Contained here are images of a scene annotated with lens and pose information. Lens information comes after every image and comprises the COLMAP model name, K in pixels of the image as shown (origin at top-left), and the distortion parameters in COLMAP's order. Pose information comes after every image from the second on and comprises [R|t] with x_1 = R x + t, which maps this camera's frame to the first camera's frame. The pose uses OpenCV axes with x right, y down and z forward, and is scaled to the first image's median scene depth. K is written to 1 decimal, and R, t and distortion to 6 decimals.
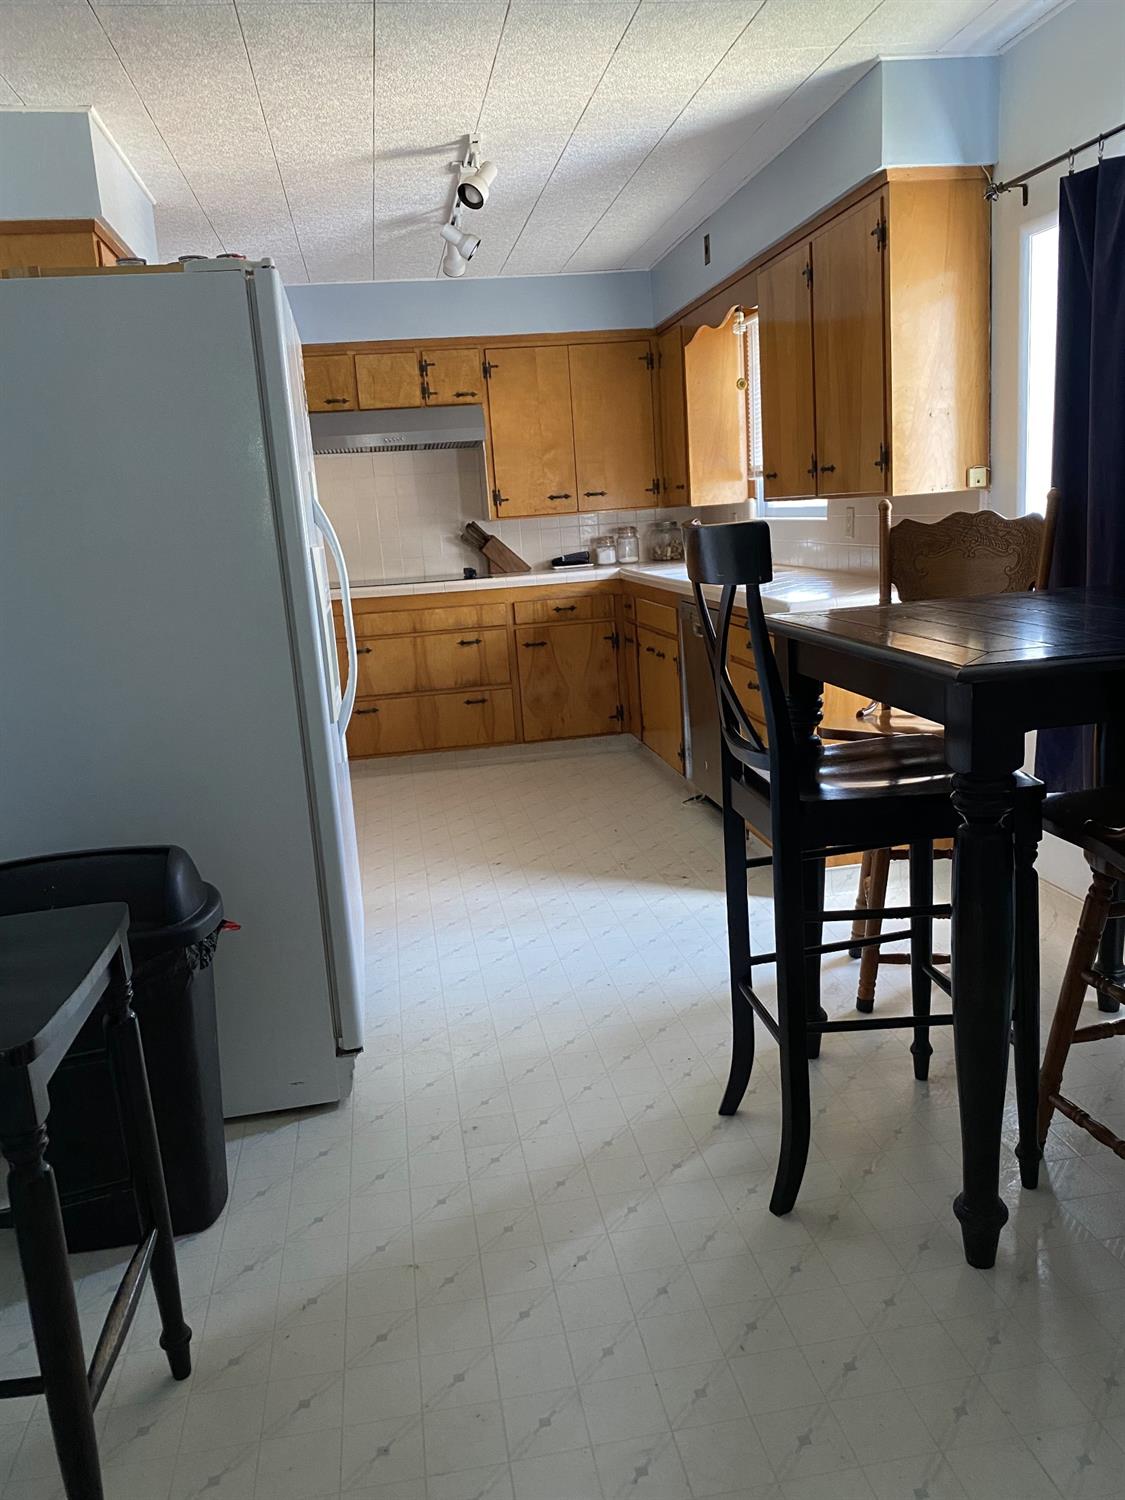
lens RADIAL K [[1139.3, 0, 562.5], [0, 1139.3, 750.0], [0, 0, 1]] dist [0.007410, 0.002746]
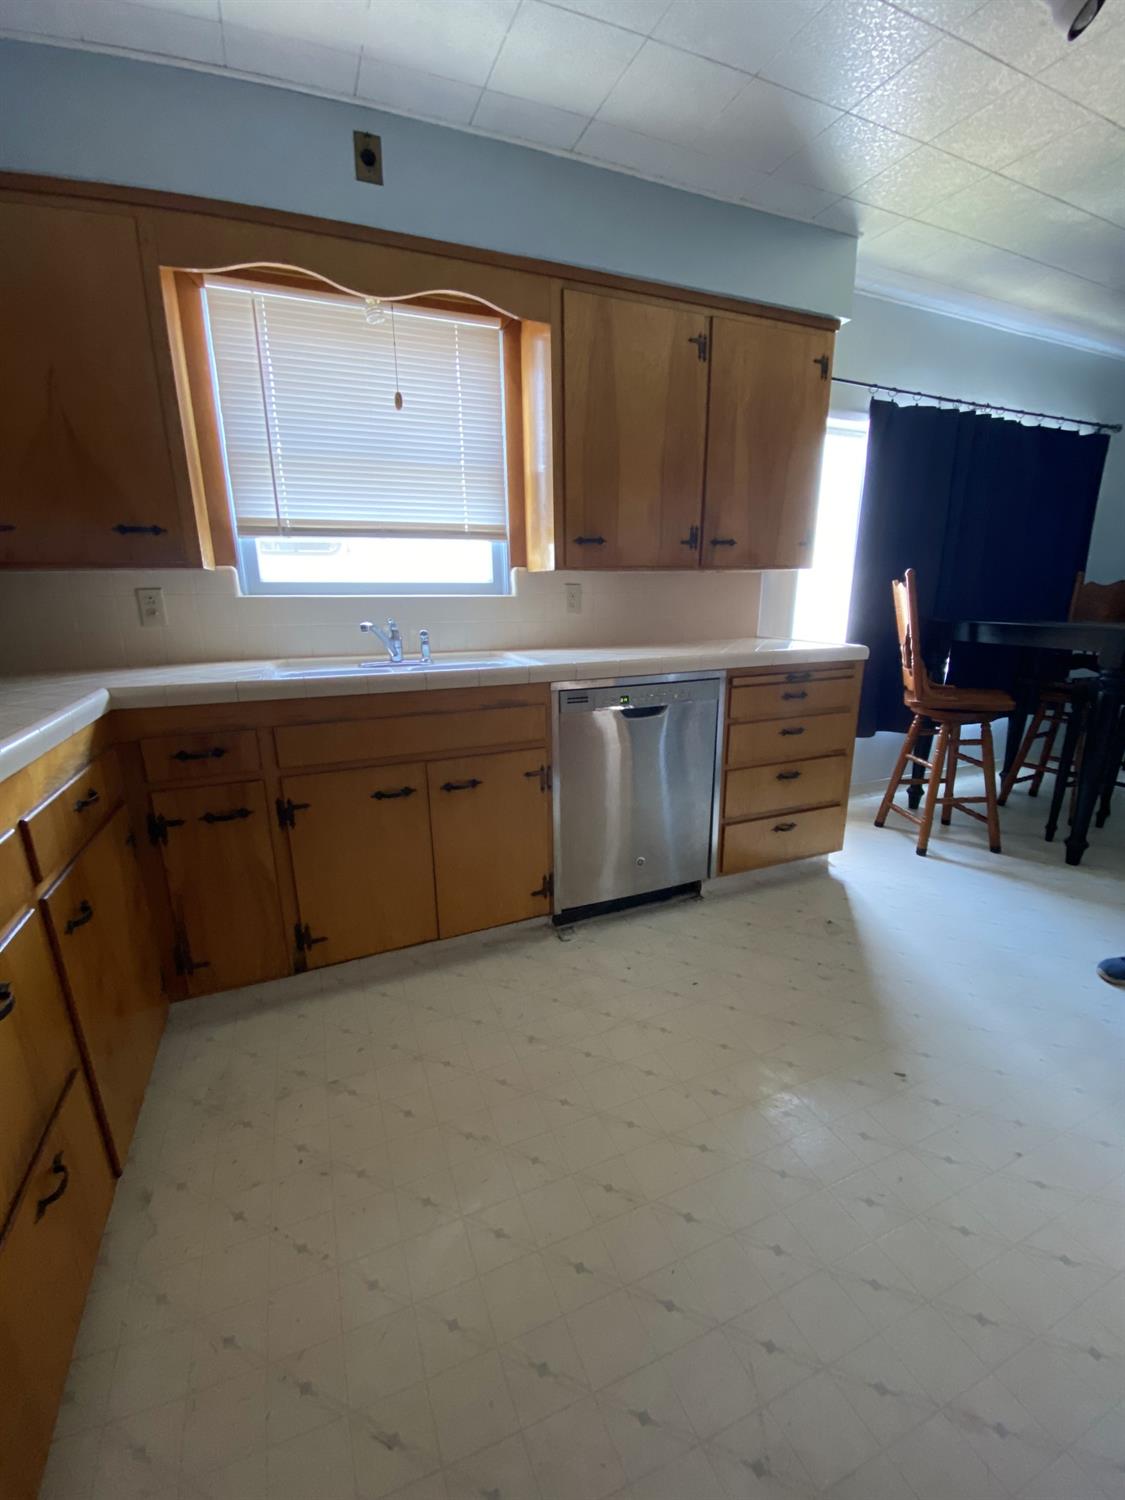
lens RADIAL K [[609.8, 0, 562.5], [0, 609.8, 750.0], [0, 0, 1]] dist [-0.001625, -0.000264]
pose [[-0.233519, -0.183491, 0.954882, -0.347279], [0.229128, 0.943995, 0.237433, -0.230316], [-0.944970, 0.274235, -0.178398, 1.315264]]
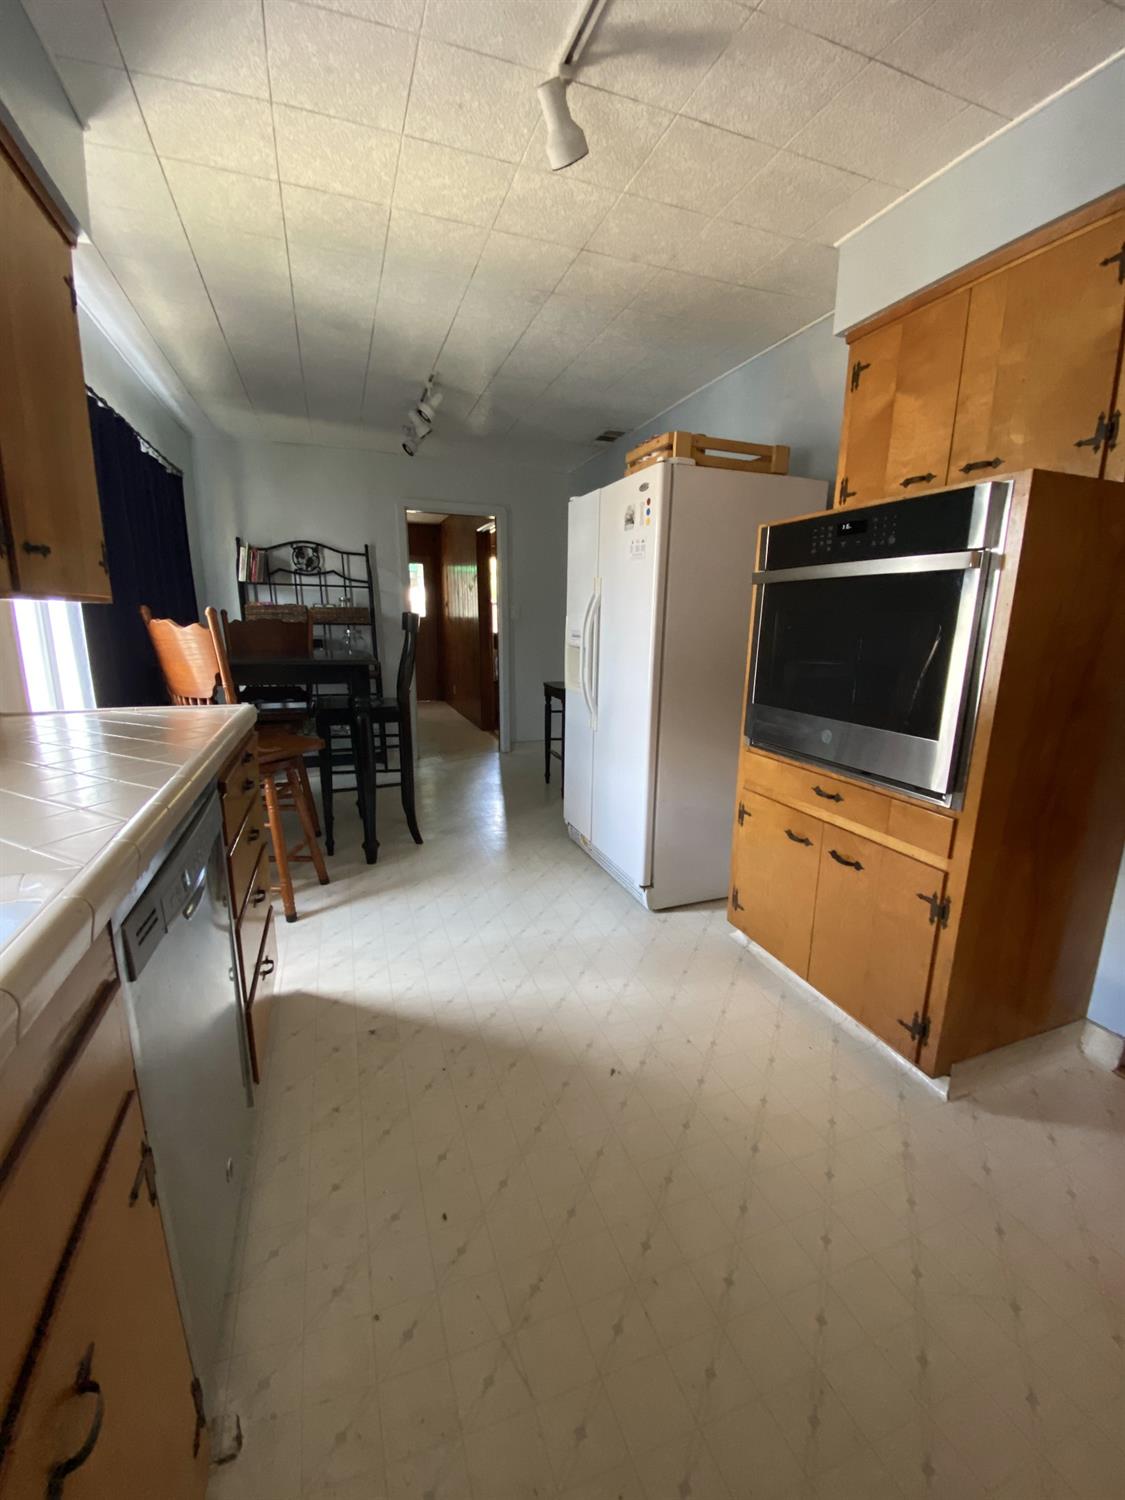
lens RADIAL K [[609.8, 0, 562.5], [0, 609.8, 750.0], [0, 0, 1]] dist [-0.001625, -0.000264]
pose [[-0.979180, 0.099650, -0.176853, 0.028601], [0.016328, 0.907058, 0.420690, -0.281115], [0.202338, 0.409043, -0.889799, 1.384523]]
